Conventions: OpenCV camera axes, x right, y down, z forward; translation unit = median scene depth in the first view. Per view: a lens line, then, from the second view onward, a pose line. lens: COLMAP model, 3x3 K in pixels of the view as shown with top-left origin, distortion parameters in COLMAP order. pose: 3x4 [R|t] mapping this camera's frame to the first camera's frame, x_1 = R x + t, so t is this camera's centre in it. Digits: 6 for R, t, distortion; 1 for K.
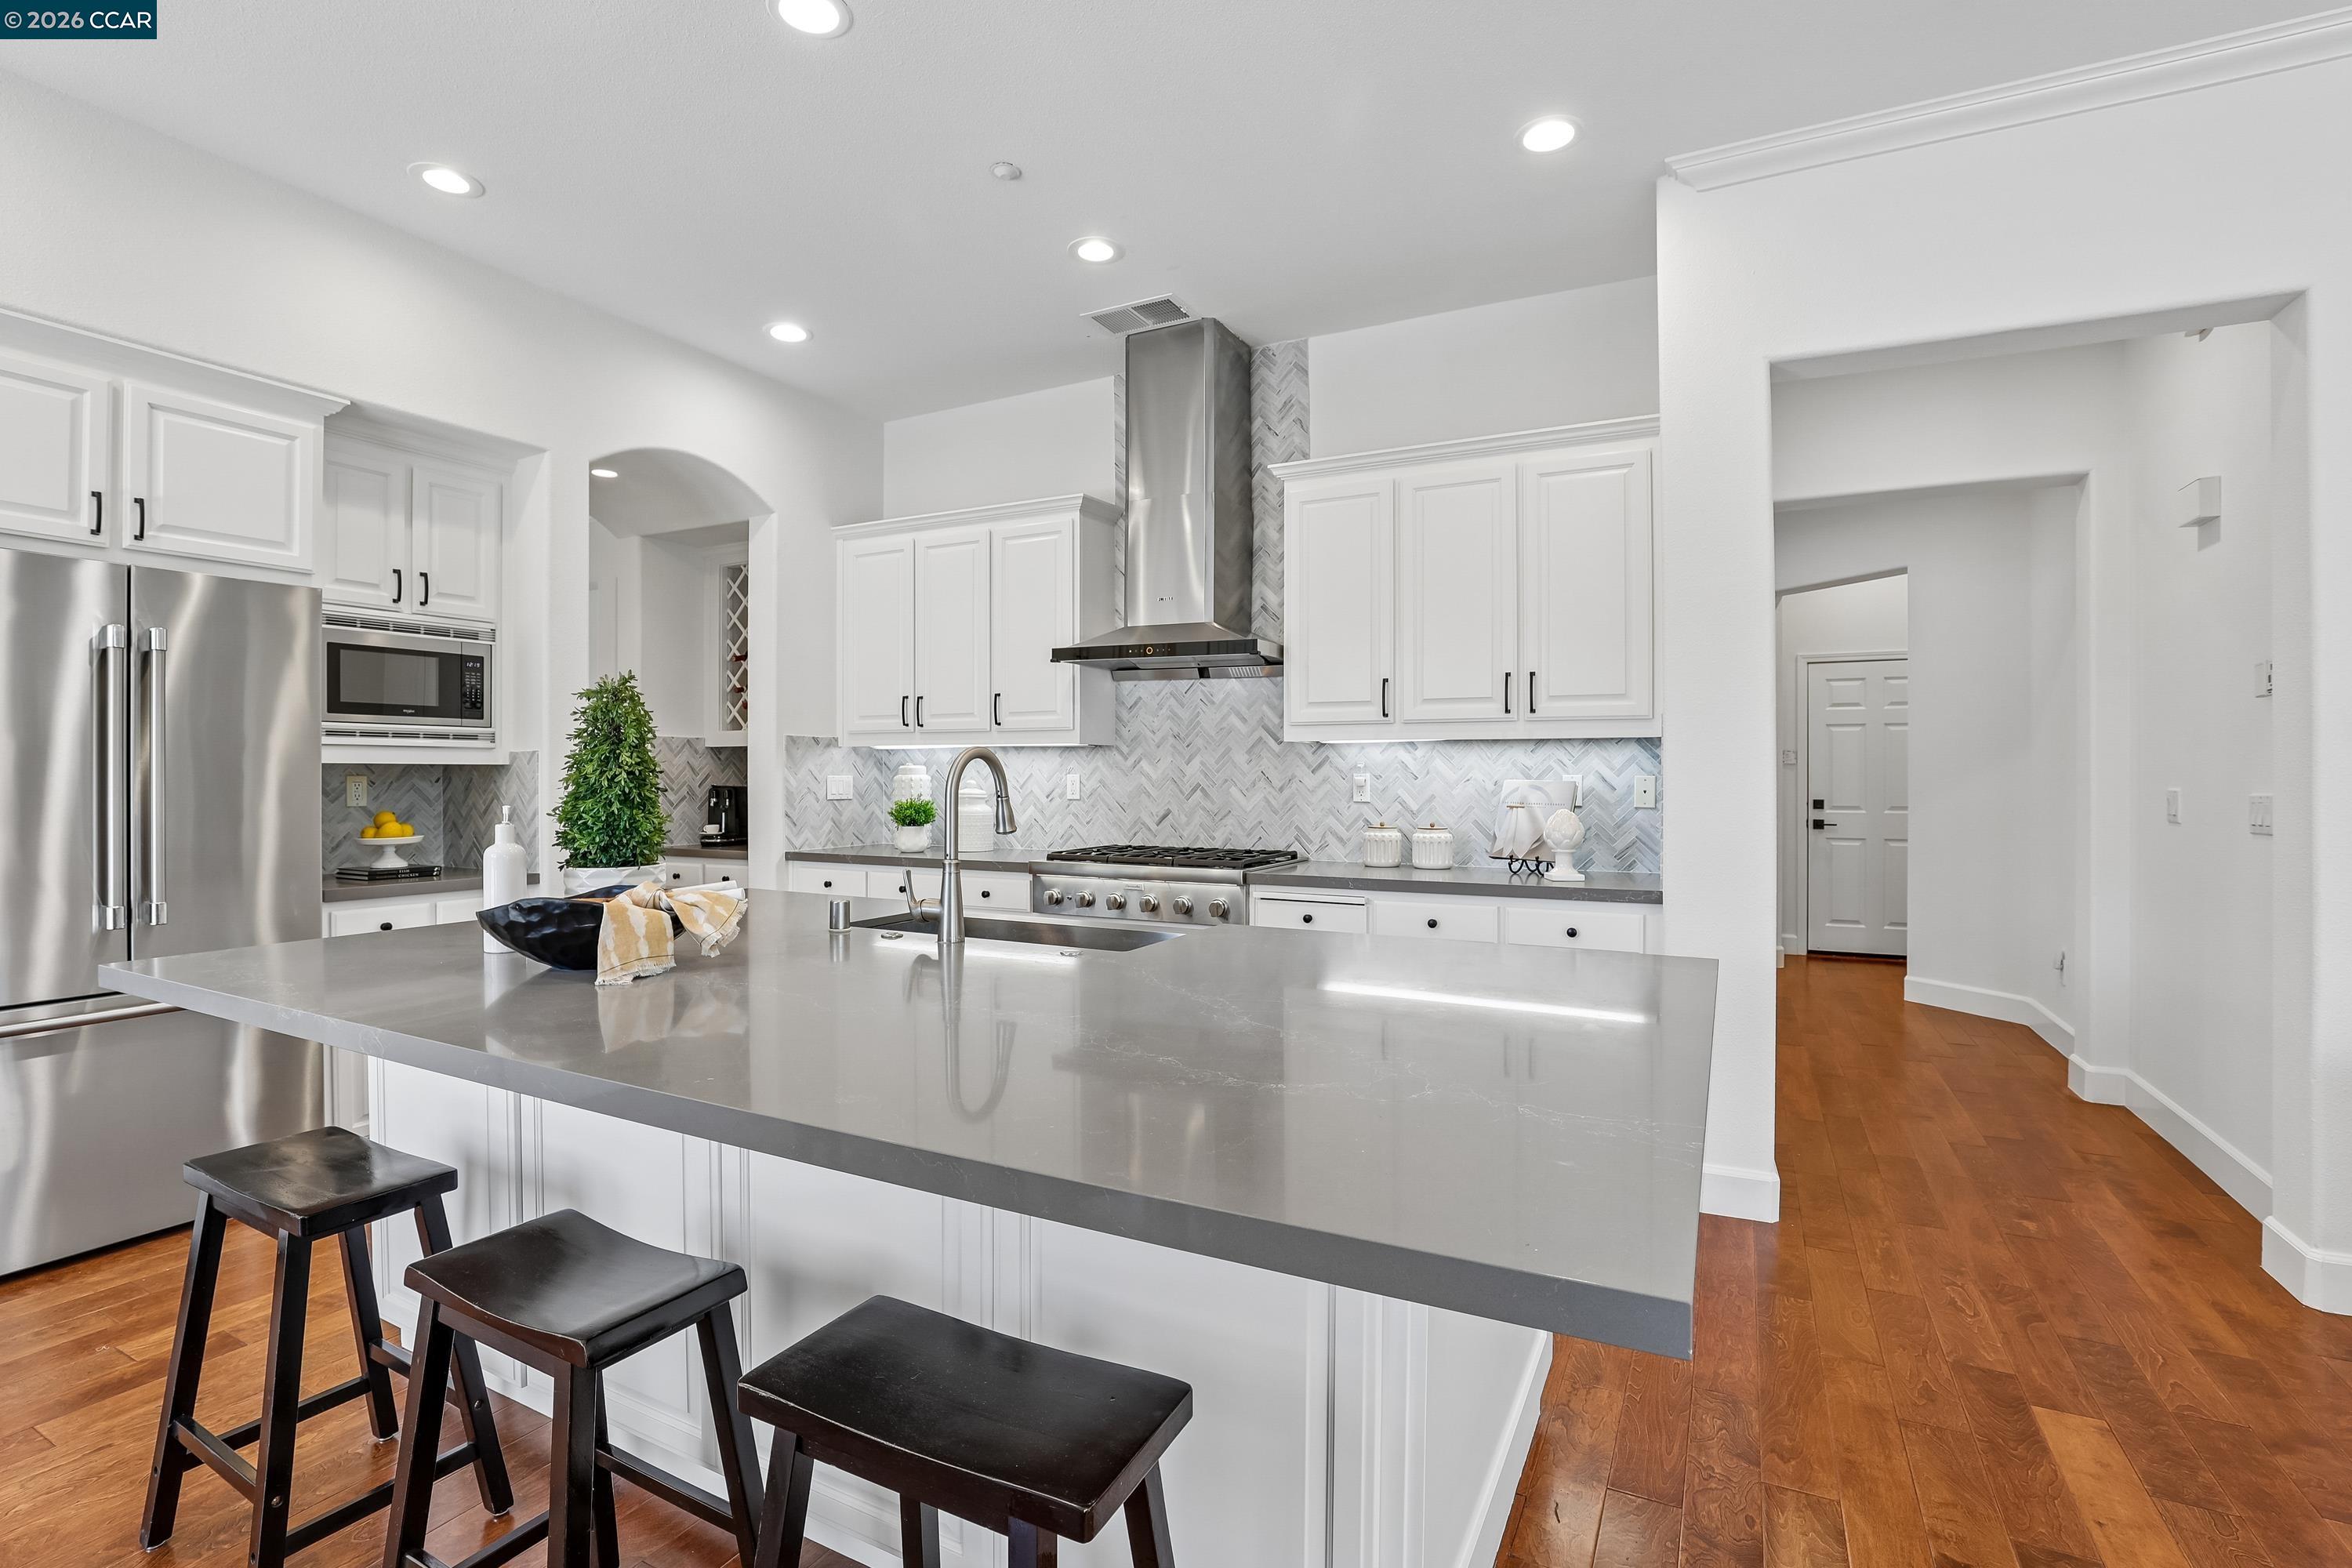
lens RADIAL K [[1074.9, 0, 1162.8], [0, 1074.9, 780.8], [0, 0, 1]] dist [-0.022307, -0.000708]
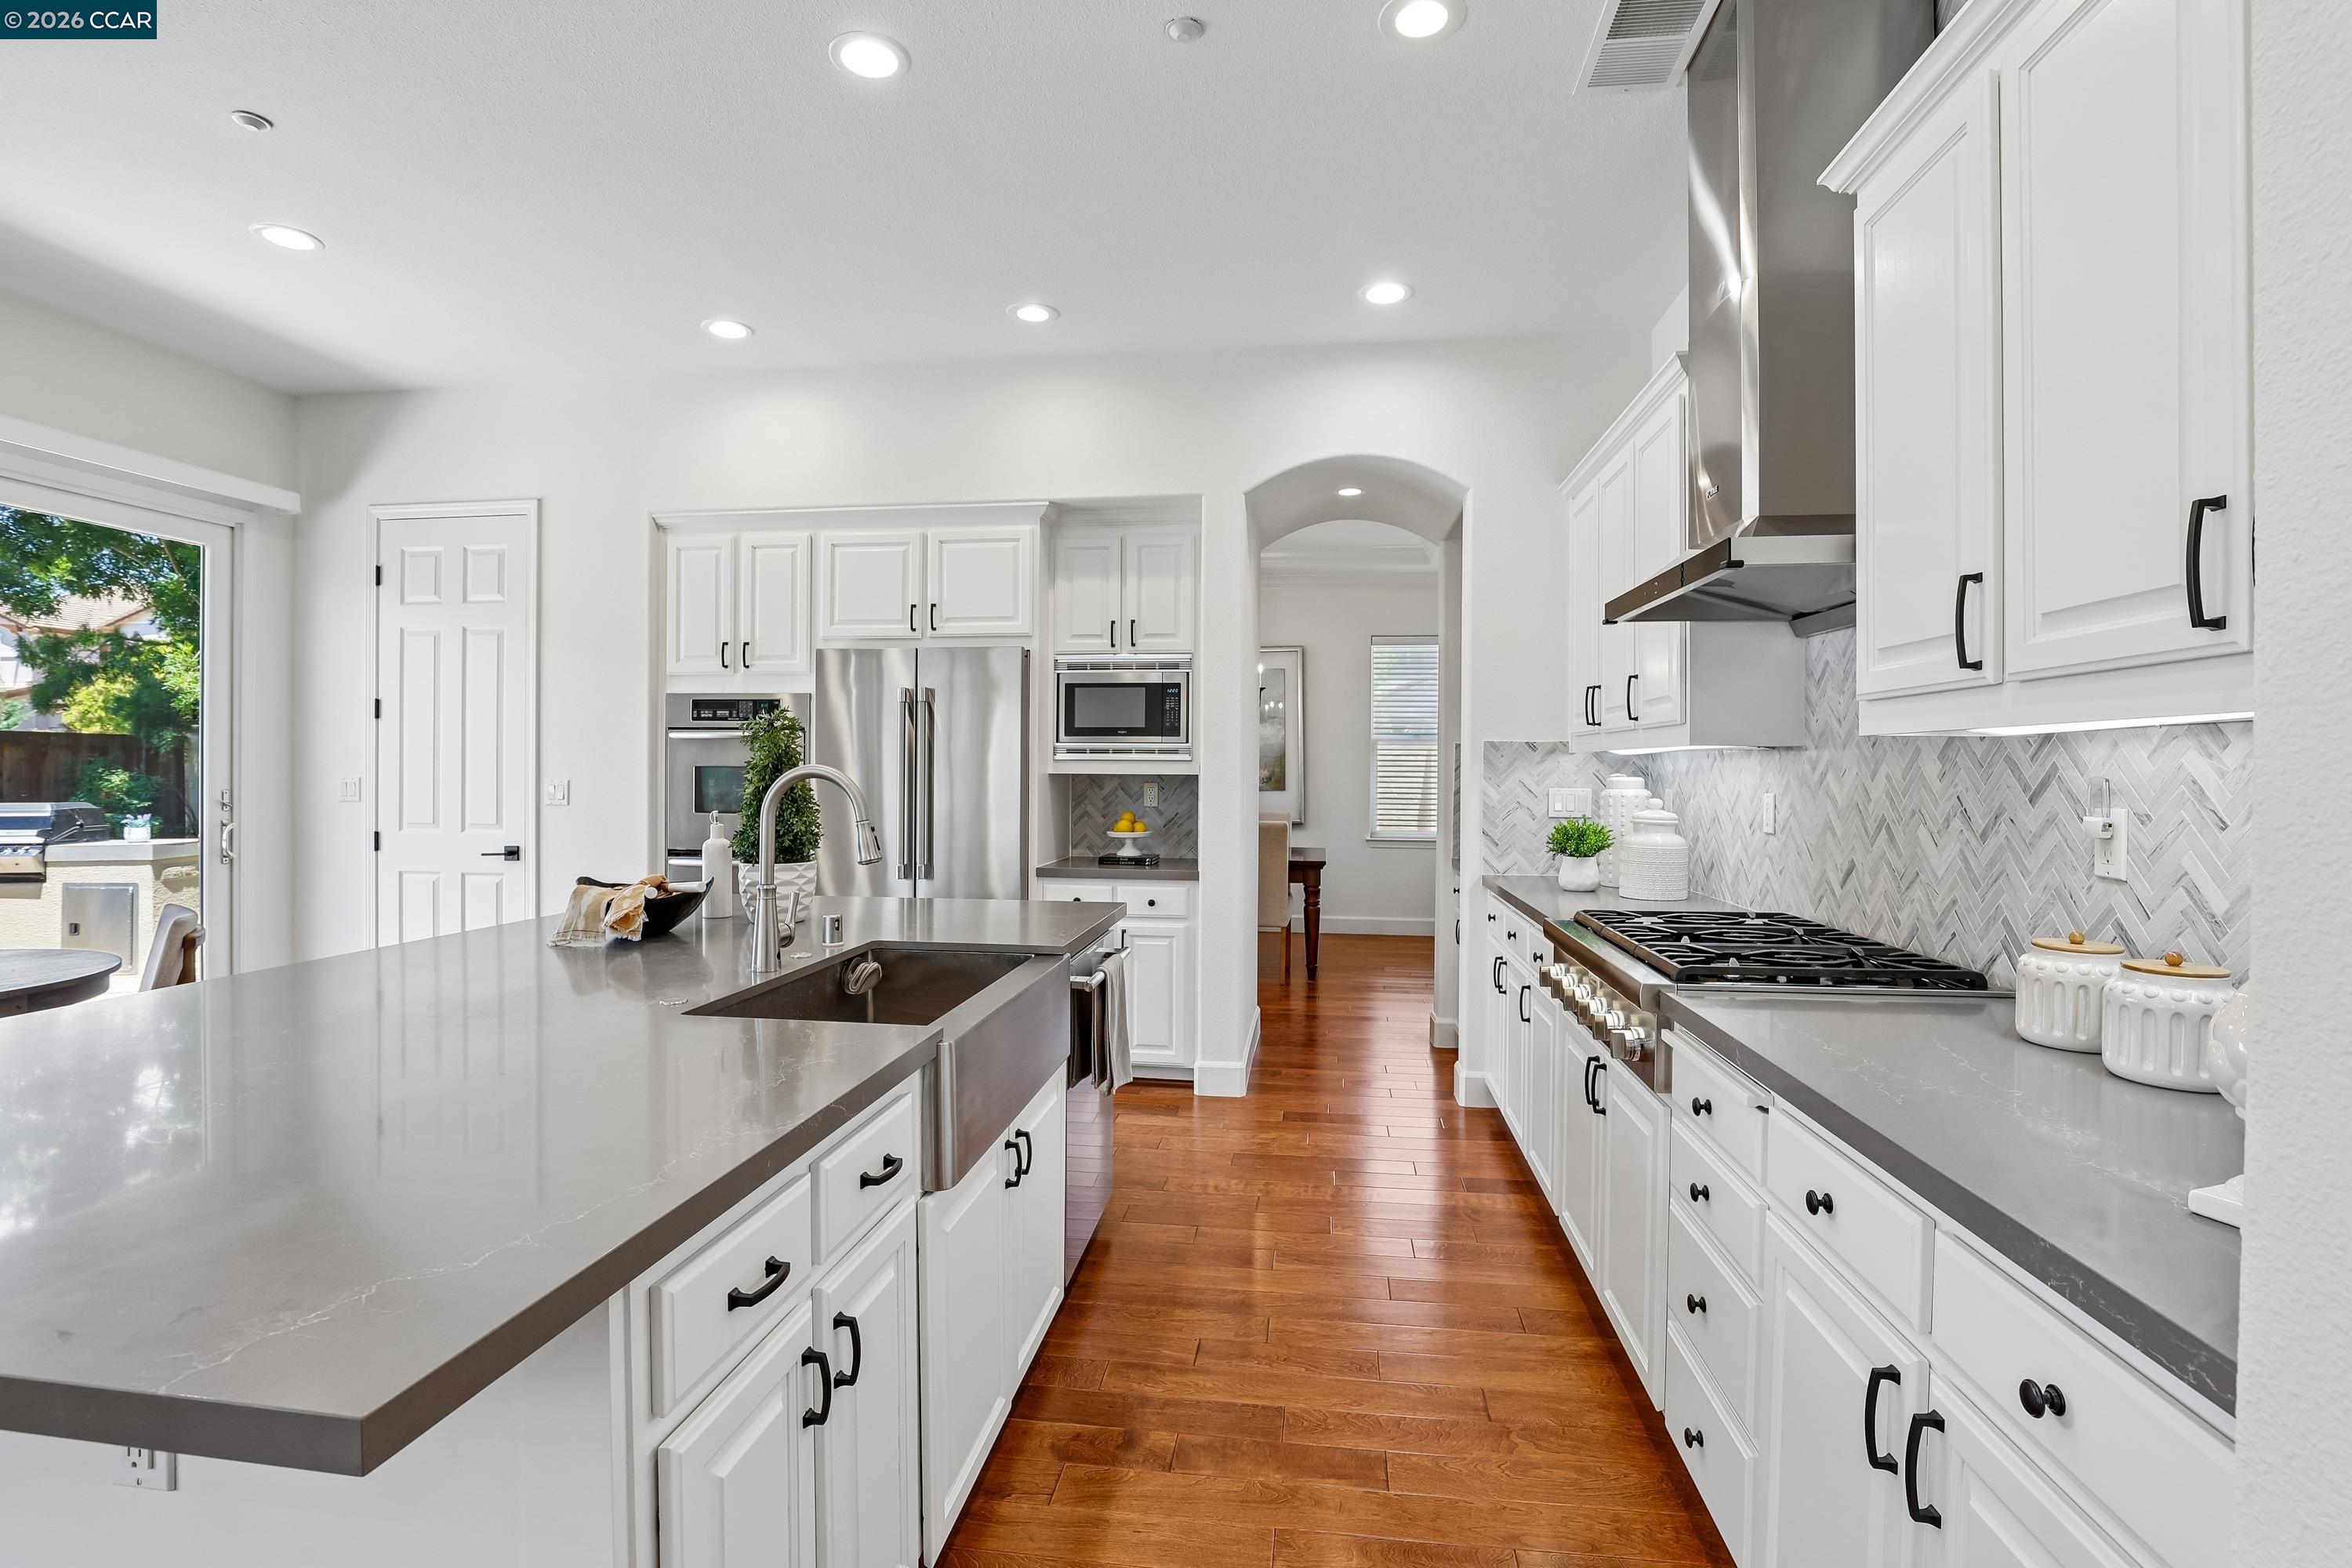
lens RADIAL K [[1074.9, 0, 1198.0], [0, 1074.9, 775.1], [0, 0, 1]] dist [-0.022307, -0.000708]
pose [[0.354548, 0.006148, -0.935018, 0.435638], [-0.012106, 0.999925, 0.001985, -0.015830], [0.934959, 0.010616, 0.354596, 0.541901]]
